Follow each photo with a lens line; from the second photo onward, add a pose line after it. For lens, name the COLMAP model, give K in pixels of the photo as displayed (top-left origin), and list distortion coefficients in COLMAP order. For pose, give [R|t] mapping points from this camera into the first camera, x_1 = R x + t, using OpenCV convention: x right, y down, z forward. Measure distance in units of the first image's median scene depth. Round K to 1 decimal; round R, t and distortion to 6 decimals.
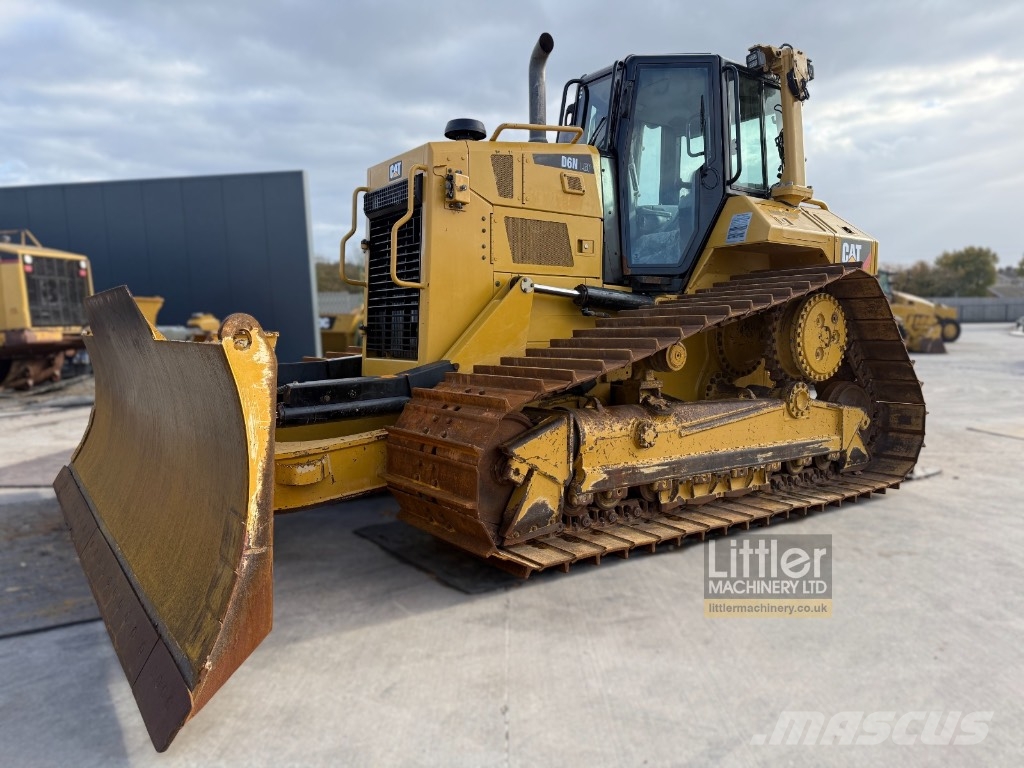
lens RADIAL K [[709.6, 0, 509.0], [0, 709.6, 379.6], [0, 0, 1]] dist [0.105375, -0.126964]
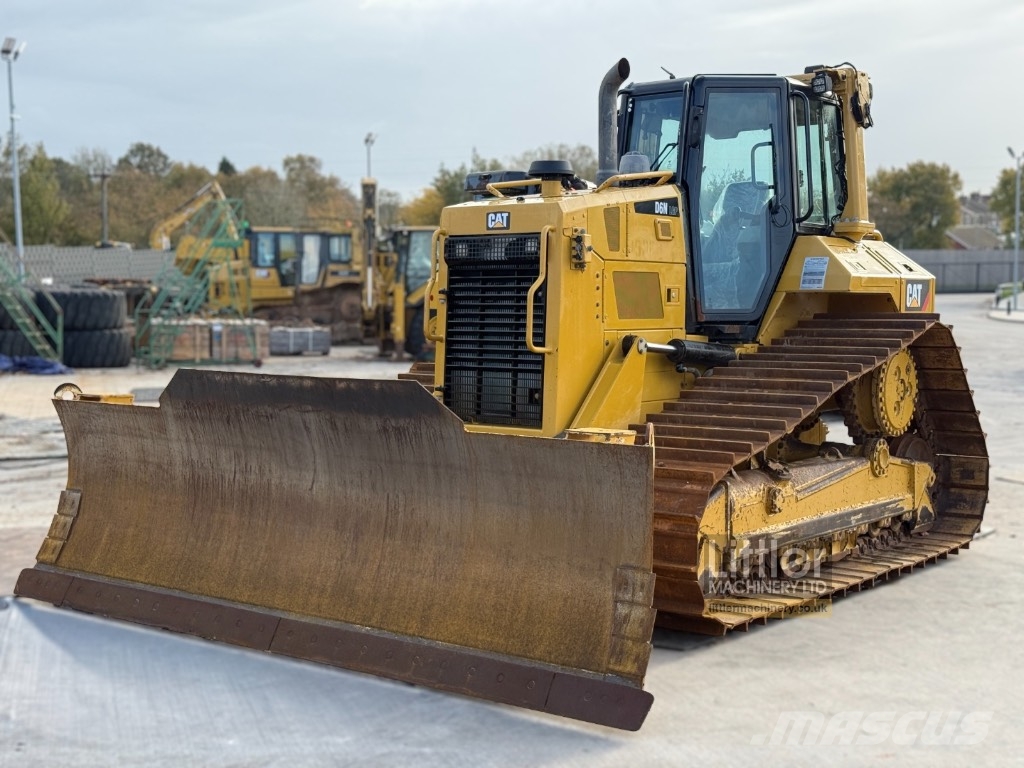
lens RADIAL K [[1420.3, 0, 512.0], [0, 1420.3, 384.0], [0, 0, 1]] dist [0.016311, 1.315613]
pose [[0.956848, -0.014022, 0.290249, -0.614156], [0.015882, 0.999866, -0.004051, -0.069520], [-0.290153, 0.008486, 0.956943, -0.671427]]
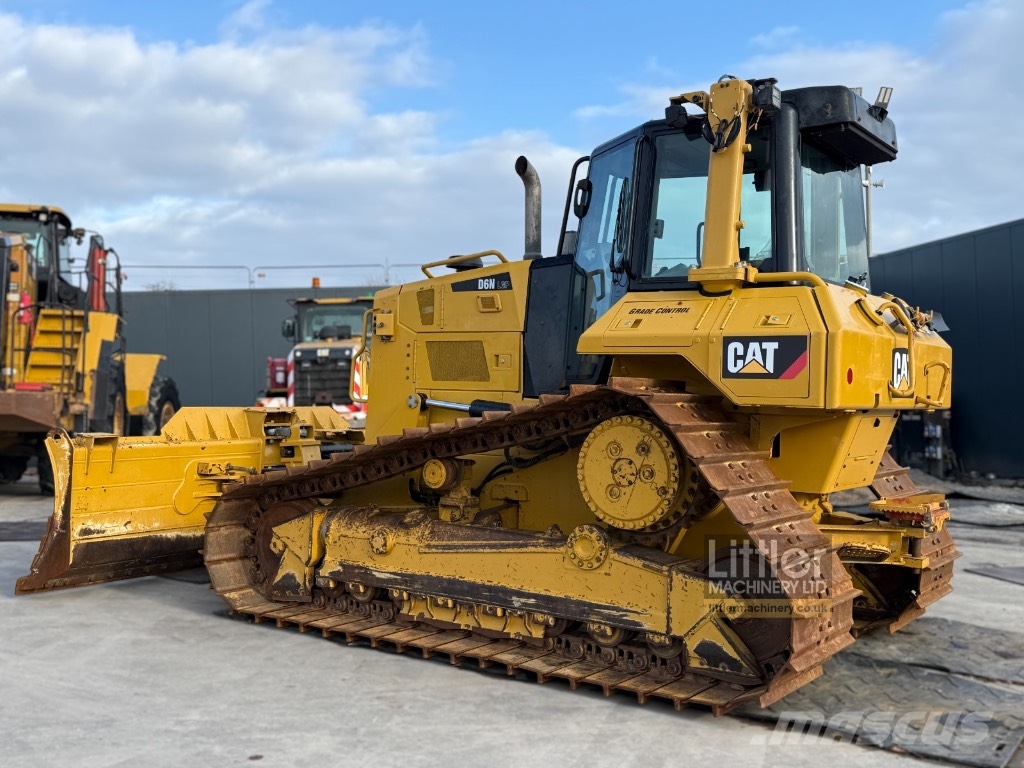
lens RADIAL K [[1083.6, 0, 509.0], [0, 1083.6, 377.1], [0, 0, 1]] dist [0.204052, -0.432403]
pose [[0.334455, -0.002039, -0.942410, 1.540538], [-0.085552, 0.995803, -0.032516, -0.115049], [0.938521, 0.091501, 0.332877, 0.500836]]
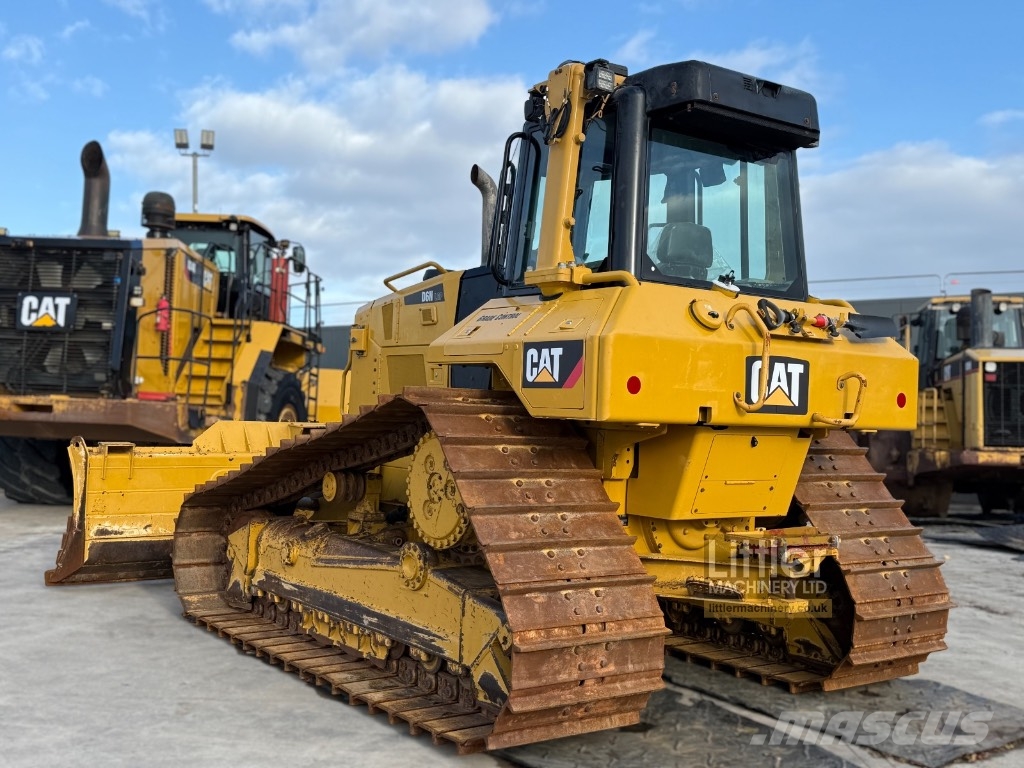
lens RADIAL K [[1083.5, 0, 512.0], [0, 1083.5, 384.0], [0, 0, 1]] dist [0.203038, -0.421312]
pose [[0.006336, -0.022309, -0.999731, 1.585624], [-0.100147, 0.994711, -0.022832, -0.149916], [0.994953, 0.100264, 0.004069, 1.093295]]
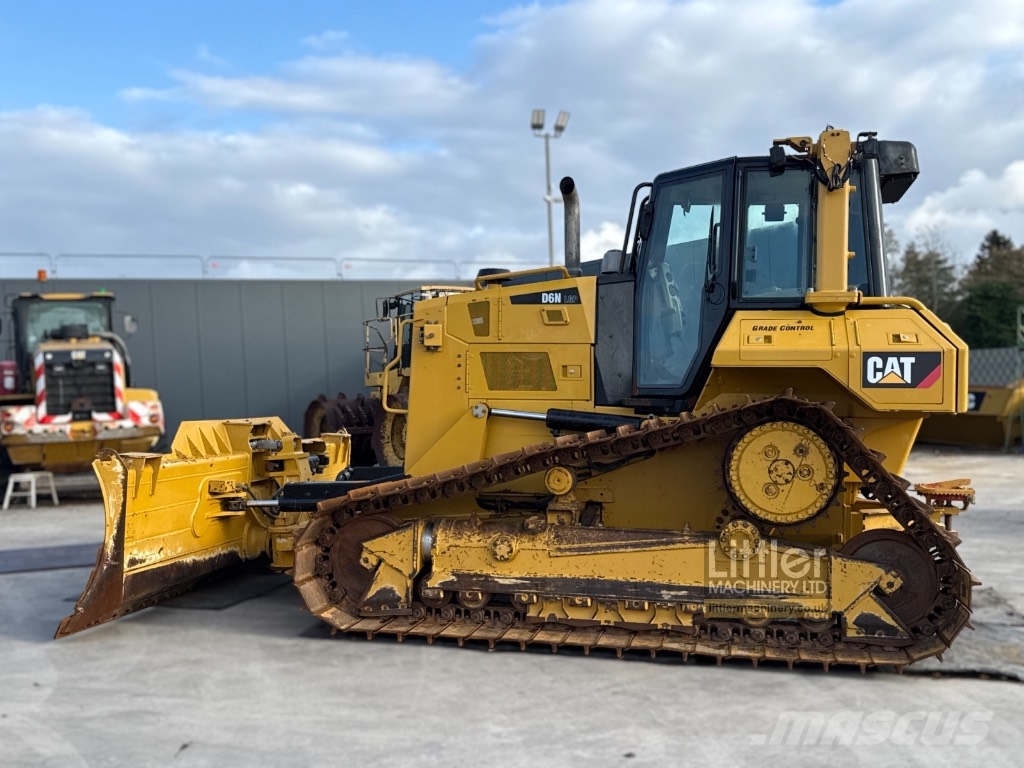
lens RADIAL K [[1083.5, 0, 512.0], [0, 1083.5, 384.0], [0, 0, 1]] dist [0.203038, -0.421312]
pose [[0.669567, 0.001126, -0.742751, 1.239818], [-0.058491, 0.996973, -0.051217, -0.080113], [0.740445, 0.077737, 0.667607, -0.138554]]
